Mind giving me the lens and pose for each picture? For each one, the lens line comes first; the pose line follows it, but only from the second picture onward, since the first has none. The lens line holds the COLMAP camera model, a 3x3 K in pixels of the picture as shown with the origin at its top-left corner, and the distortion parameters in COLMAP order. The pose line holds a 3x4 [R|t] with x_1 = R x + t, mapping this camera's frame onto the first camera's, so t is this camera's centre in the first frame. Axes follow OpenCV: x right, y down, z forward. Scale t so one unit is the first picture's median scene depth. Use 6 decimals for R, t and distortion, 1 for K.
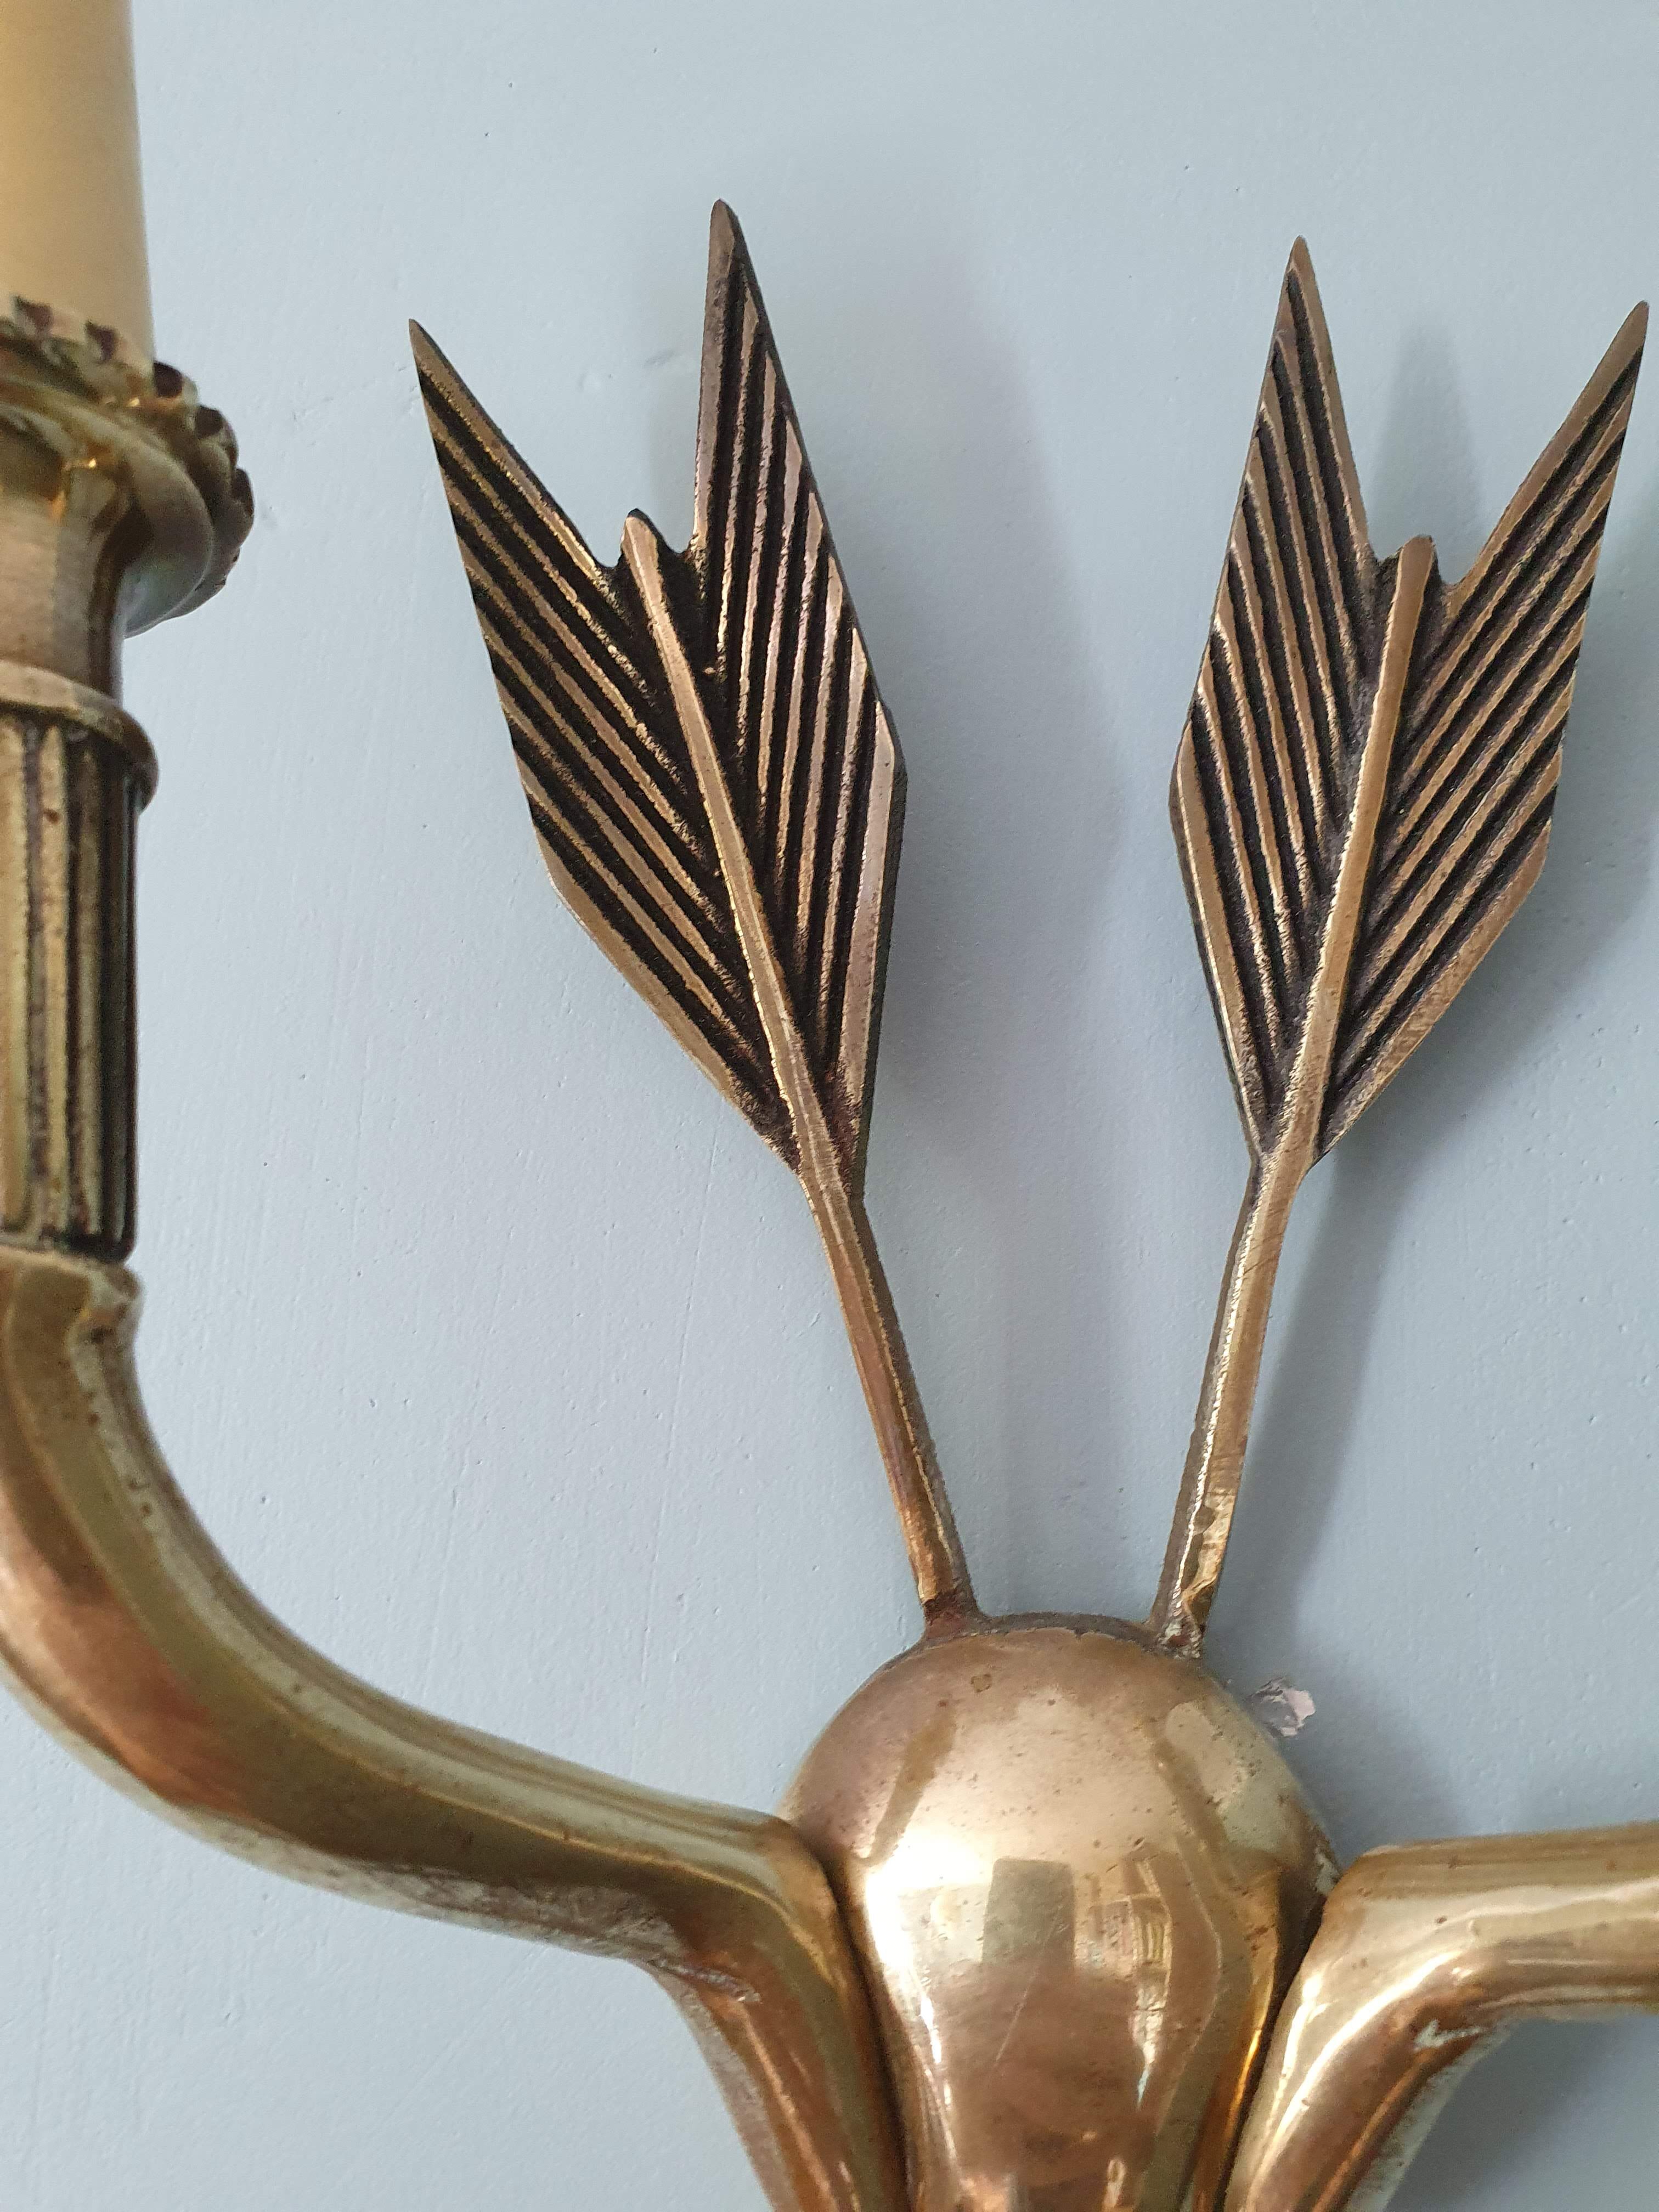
lens RADIAL K [[1934.4, 0, 797.9], [0, 1934.4, 1105.4], [0, 0, 1]] dist [-0.027612, -0.003703]
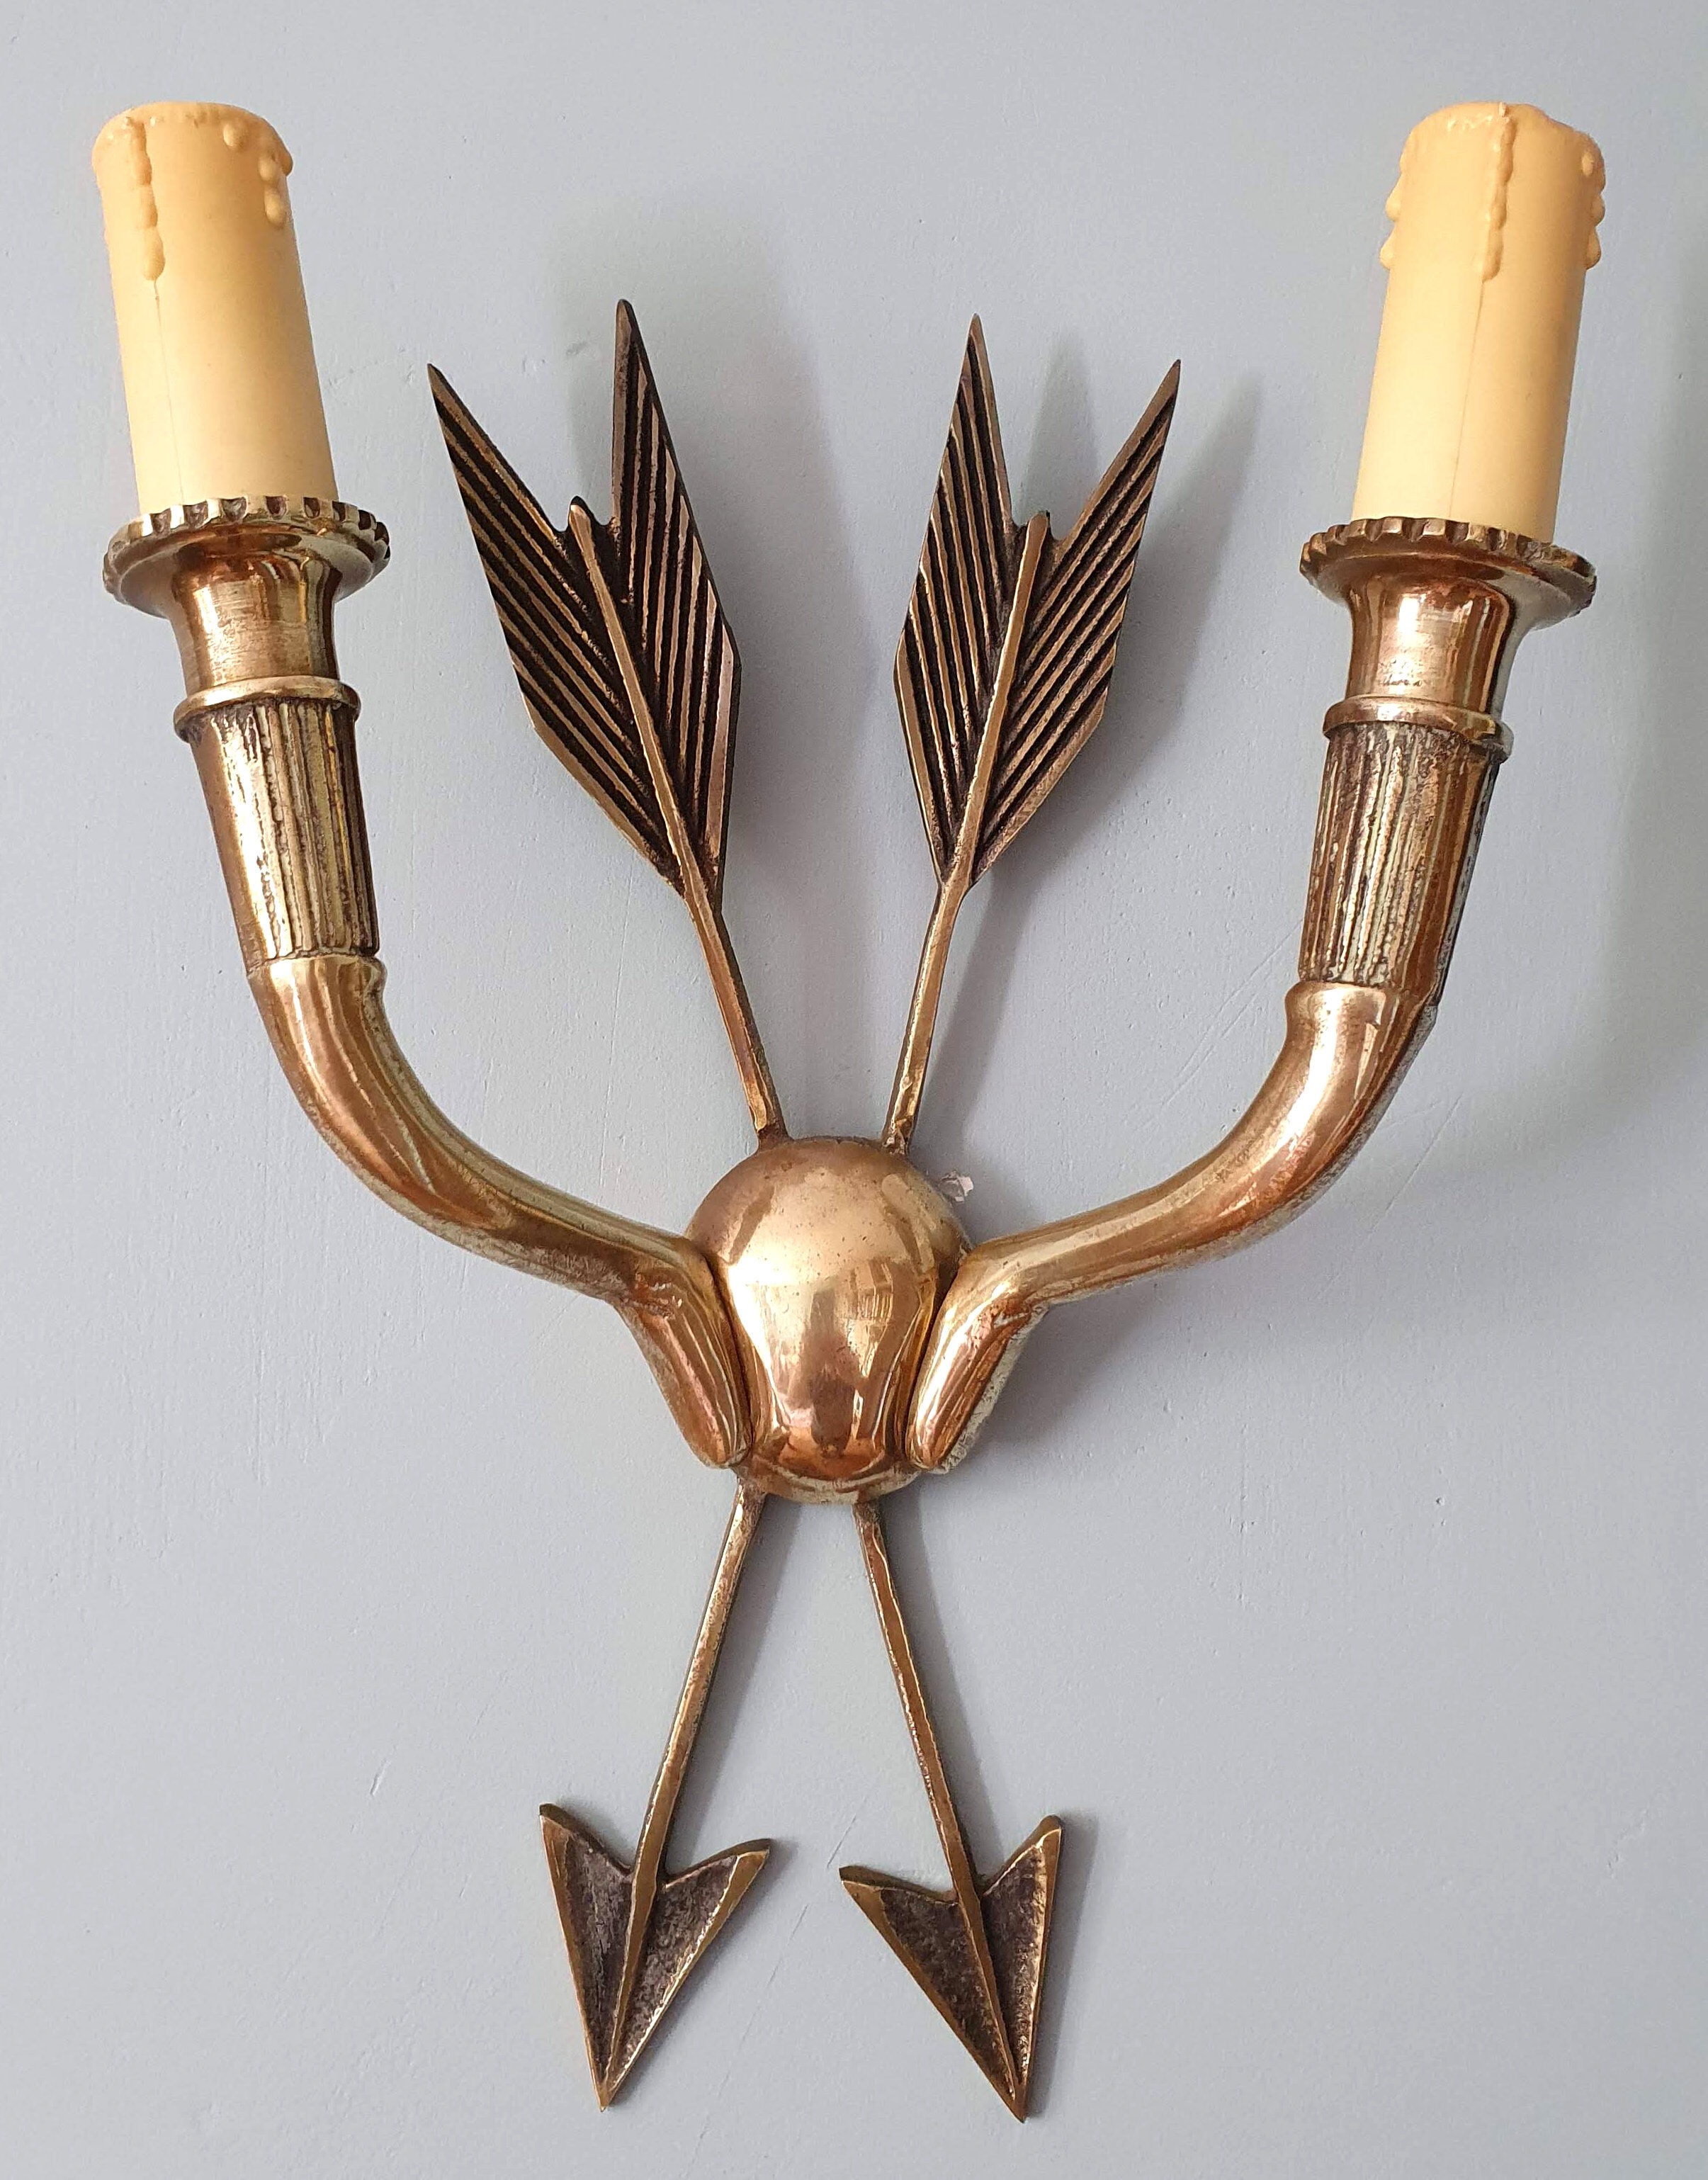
lens RADIAL K [[2670.4, 0, 822.5], [0, 2670.4, 1097.8], [0, 0, 1]] dist [0.148331, -0.018151]
pose [[0.997490, -0.022849, 0.067015, -0.040502], [0.012087, 0.987557, 0.156797, -0.163119], [-0.069764, -0.155593, 0.985355, -1.430060]]
